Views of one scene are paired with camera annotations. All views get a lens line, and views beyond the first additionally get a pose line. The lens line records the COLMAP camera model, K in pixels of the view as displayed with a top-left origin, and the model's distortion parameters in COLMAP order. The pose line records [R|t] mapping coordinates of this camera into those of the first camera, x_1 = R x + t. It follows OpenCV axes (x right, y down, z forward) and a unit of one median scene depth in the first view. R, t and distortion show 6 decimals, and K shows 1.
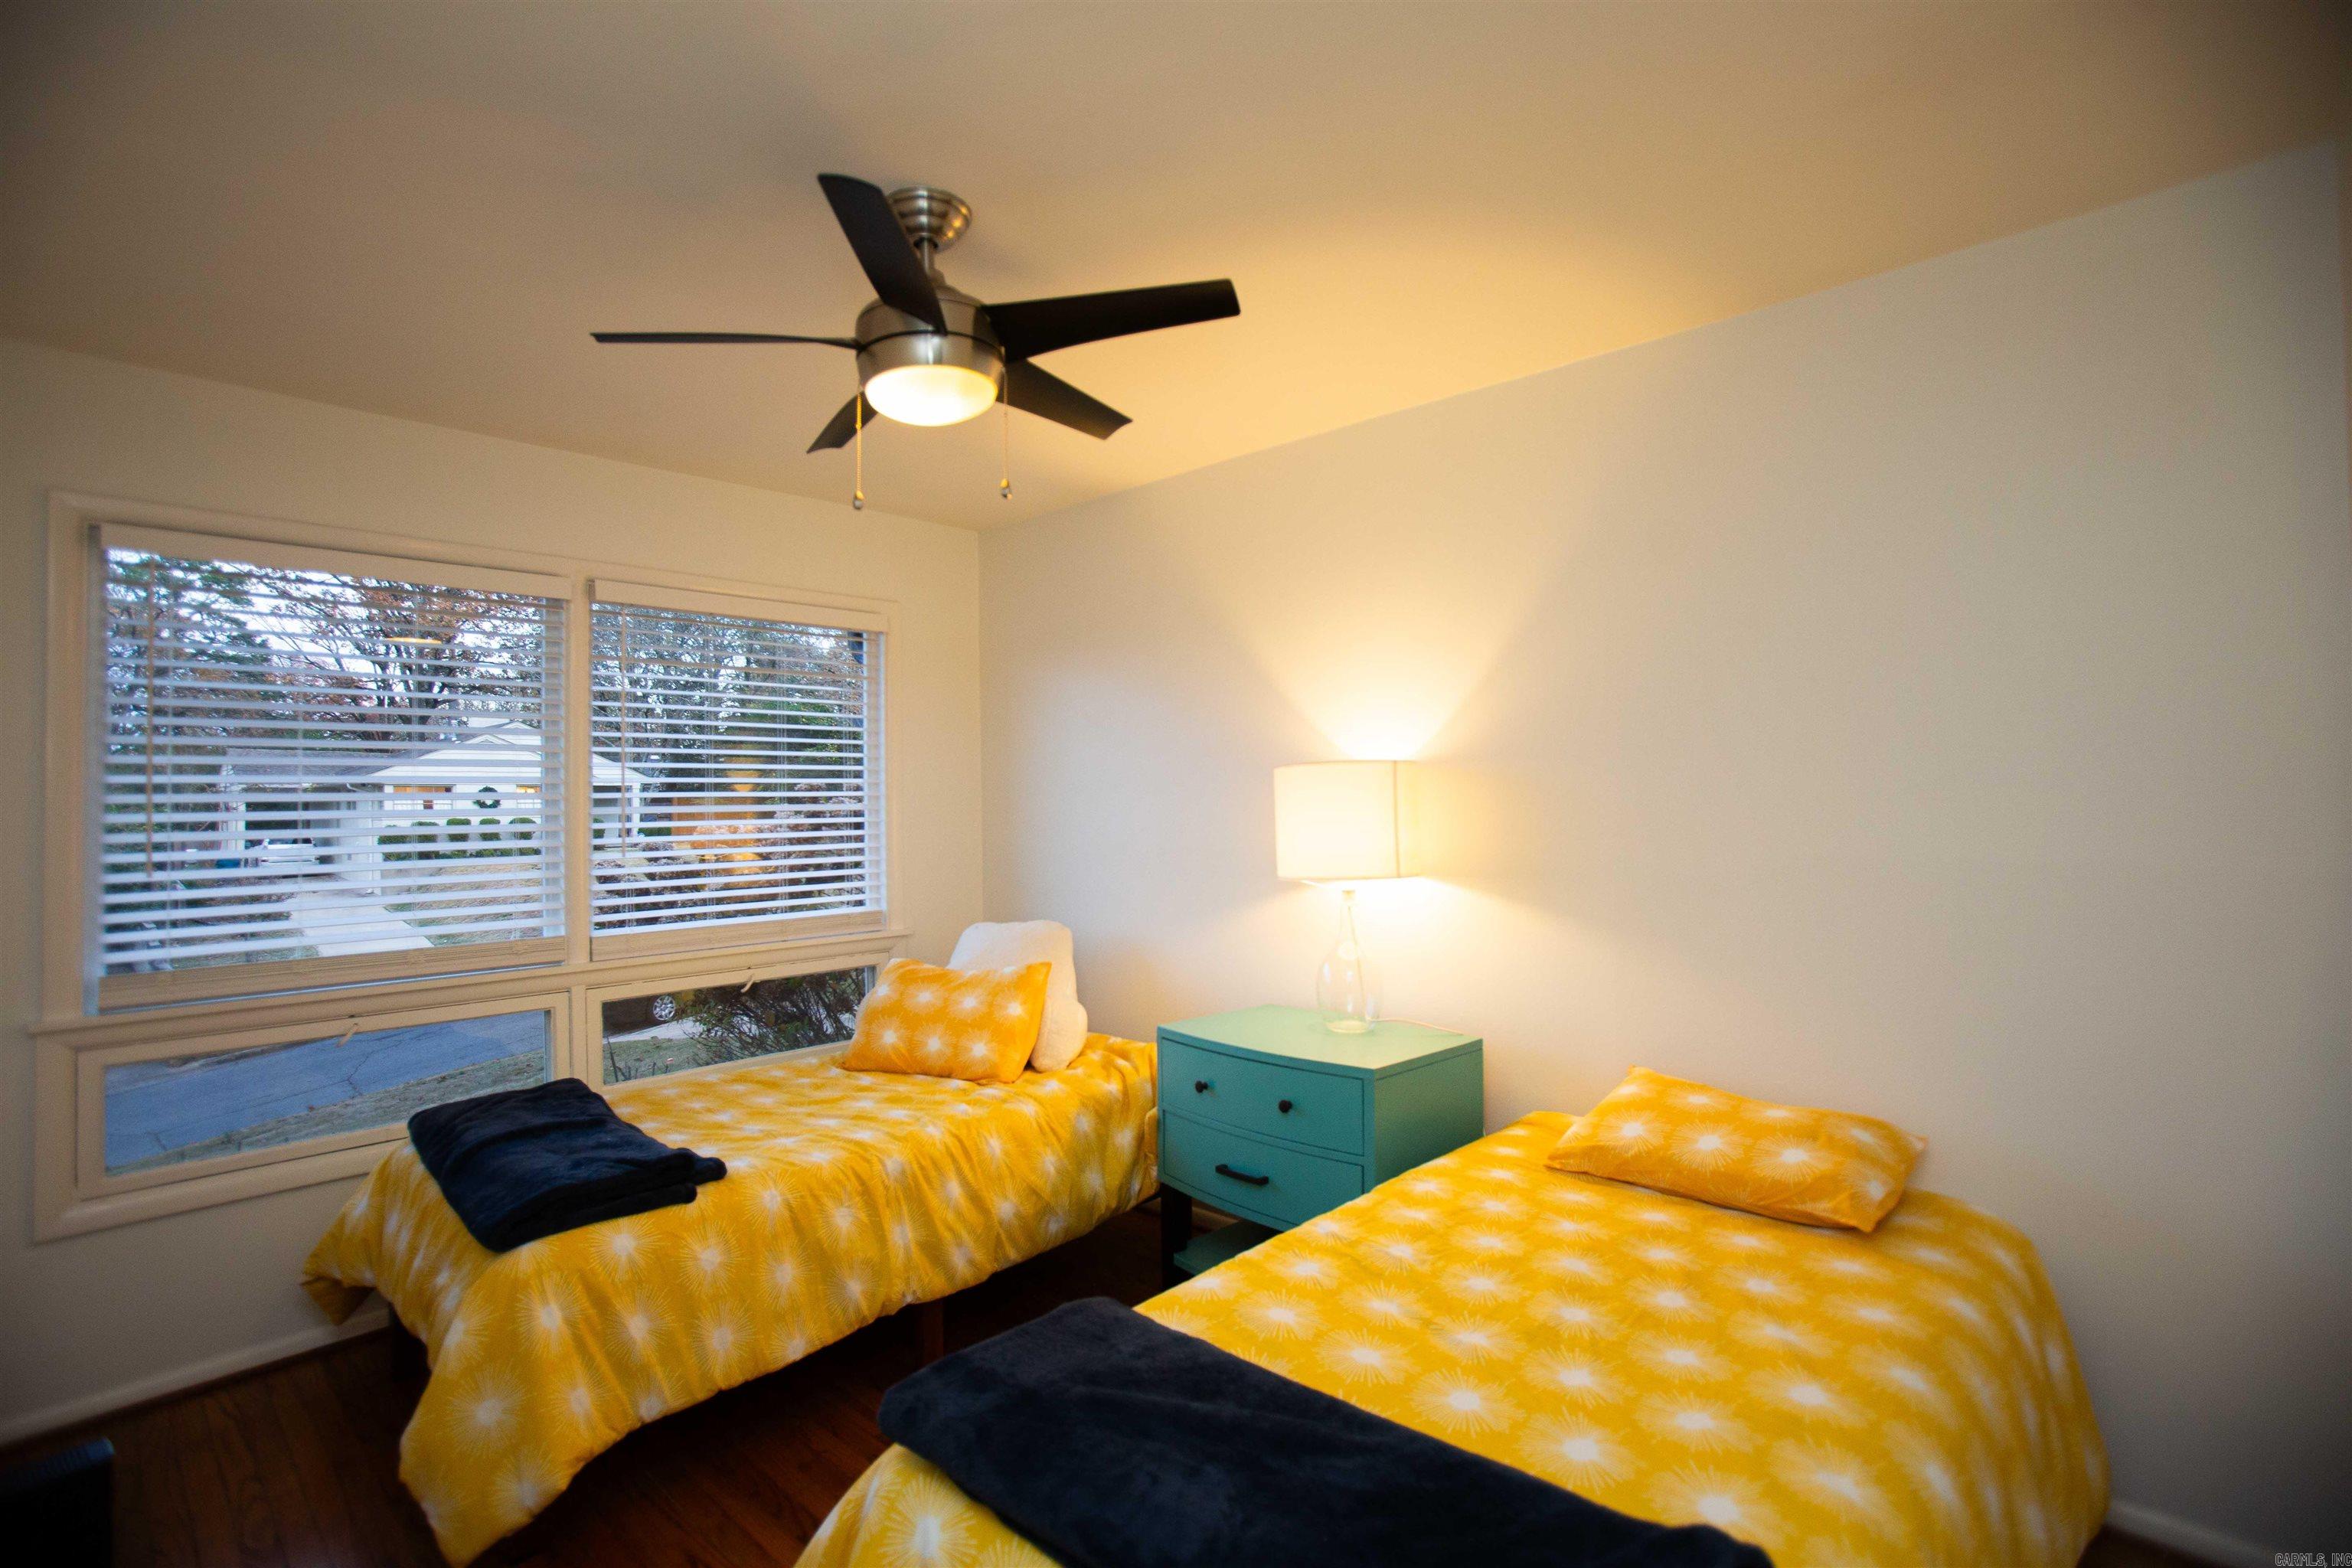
lens RADIAL K [[1098.3, 0, 1130.8], [0, 1098.3, 779.8], [0, 0, 1]] dist [-0.081237, 0.037718]
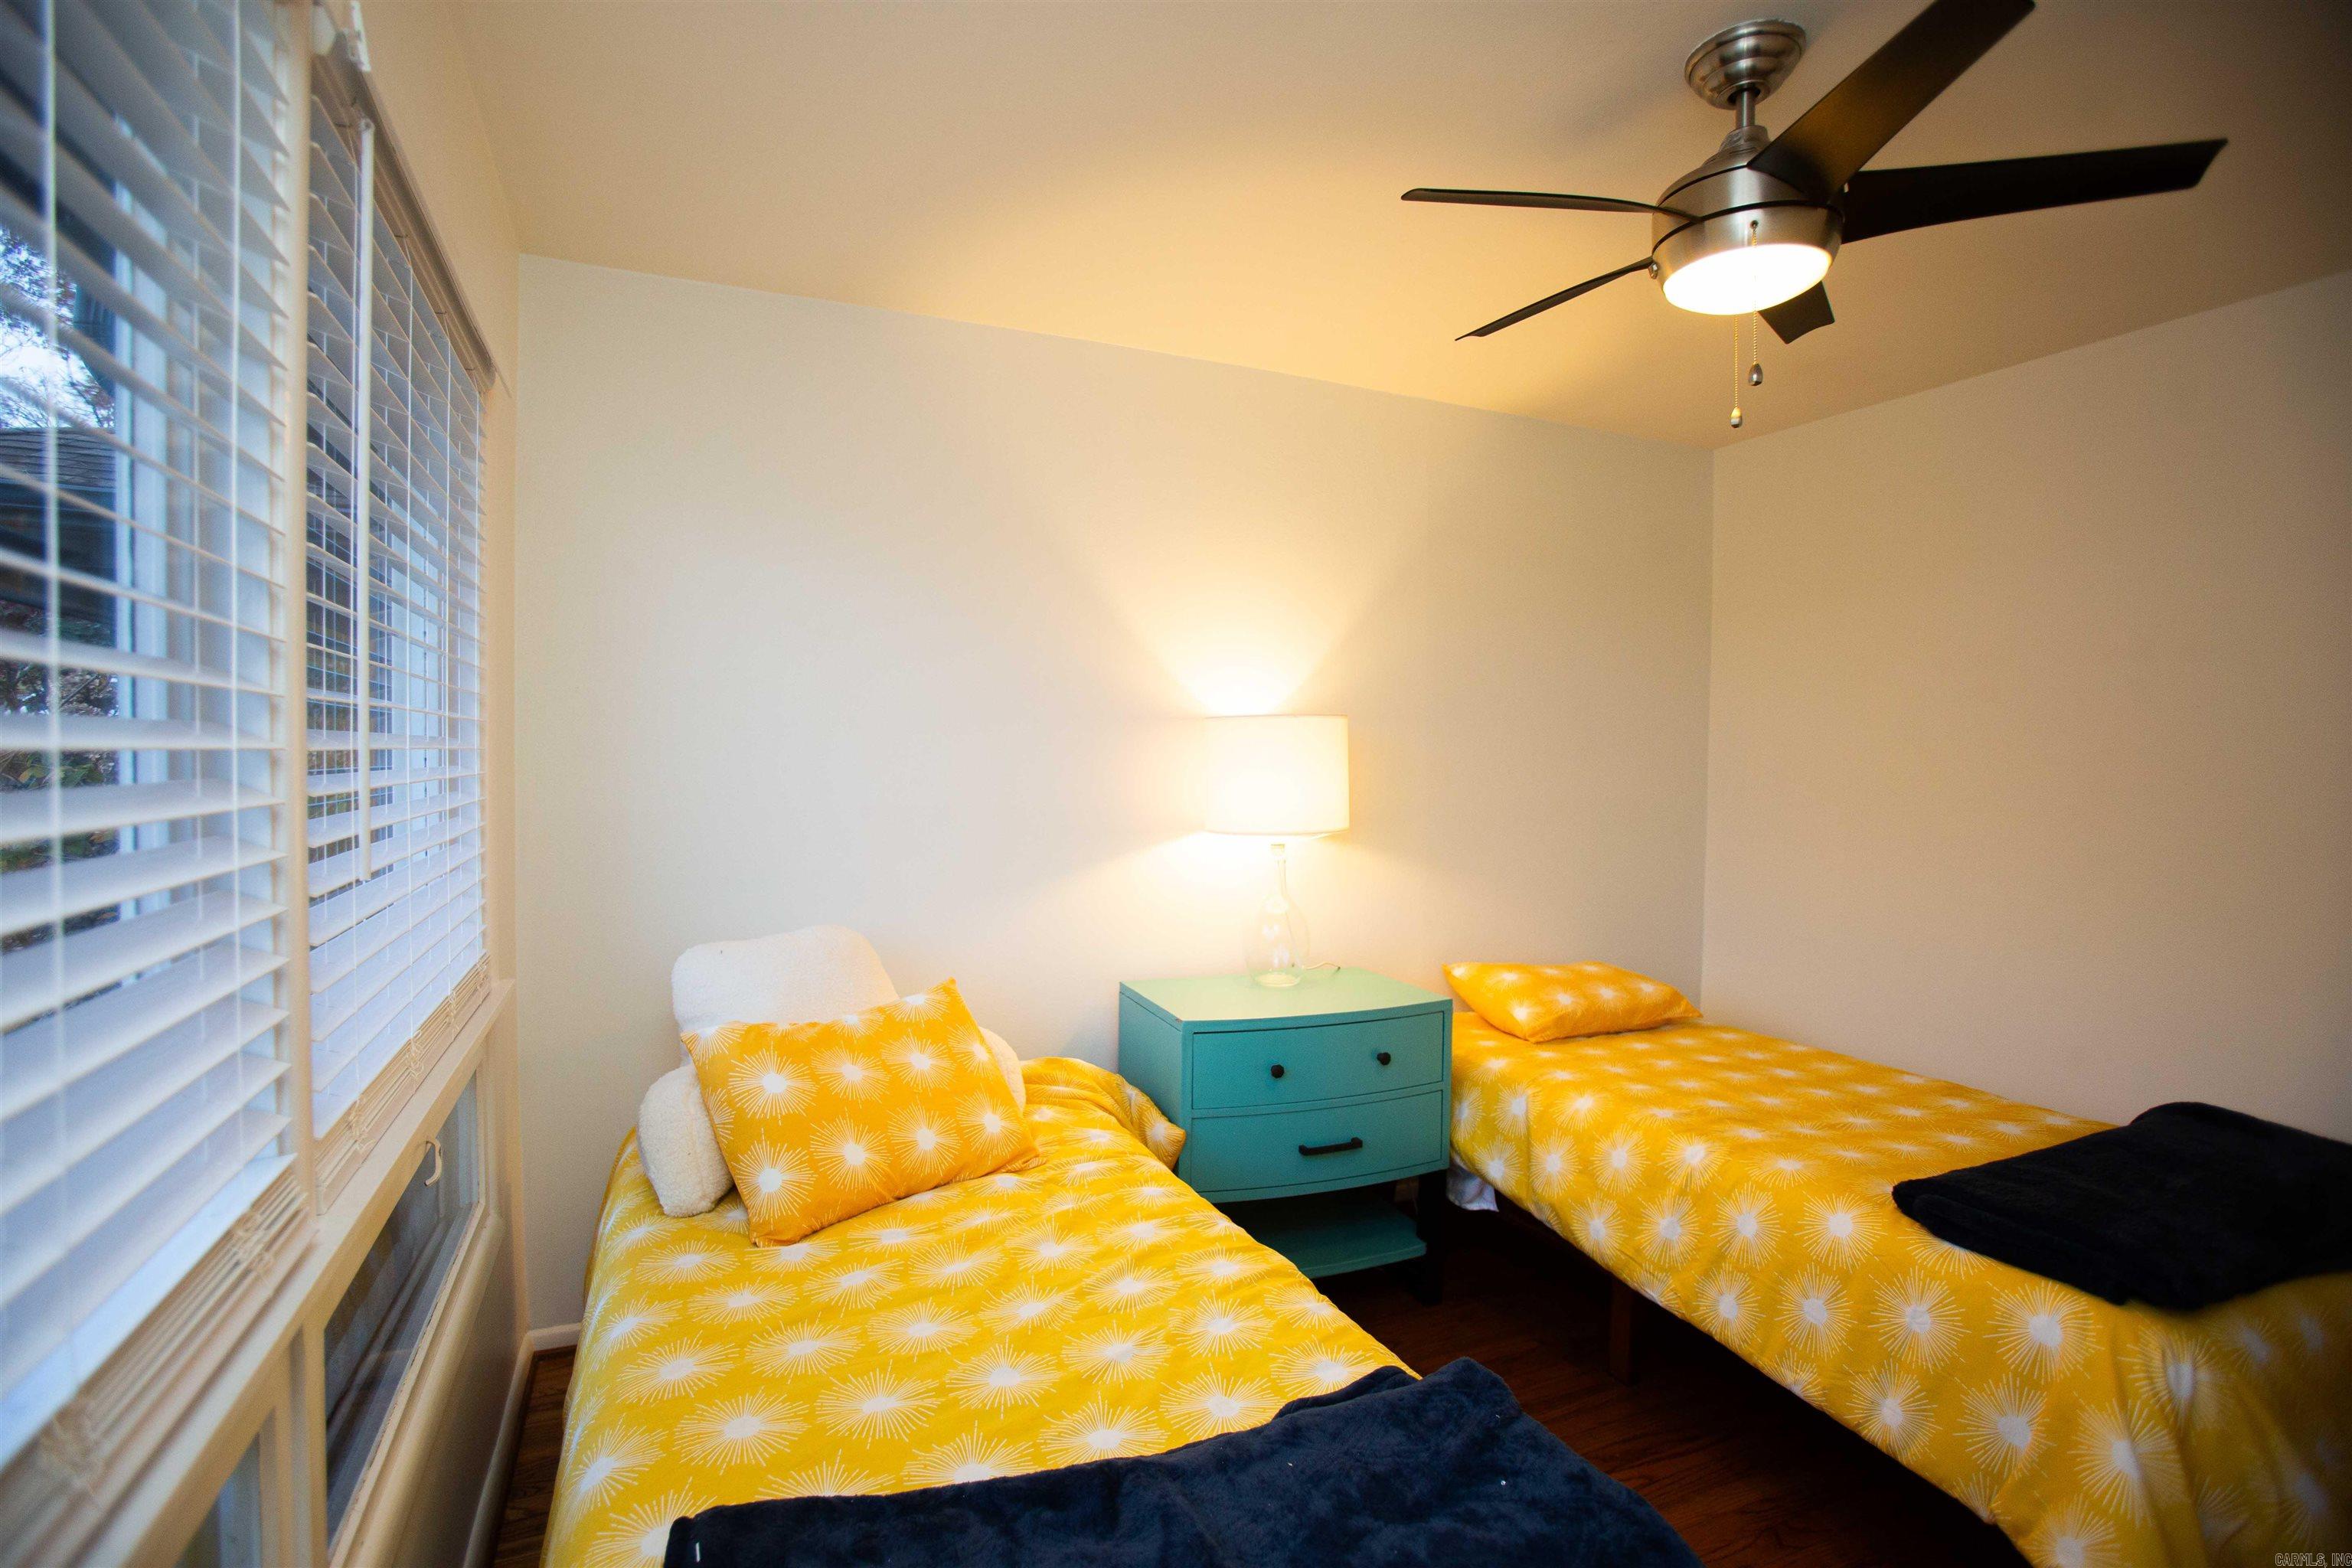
lens RADIAL K [[1098.3, 0, 1130.8], [0, 1098.3, 779.8], [0, 0, 1]] dist [-0.081237, 0.037718]
pose [[0.394815, -0.004993, 0.918747, -0.973444], [-0.031648, 0.999318, 0.019031, 0.035774], [-0.918215, -0.036590, 0.394388, 0.928822]]
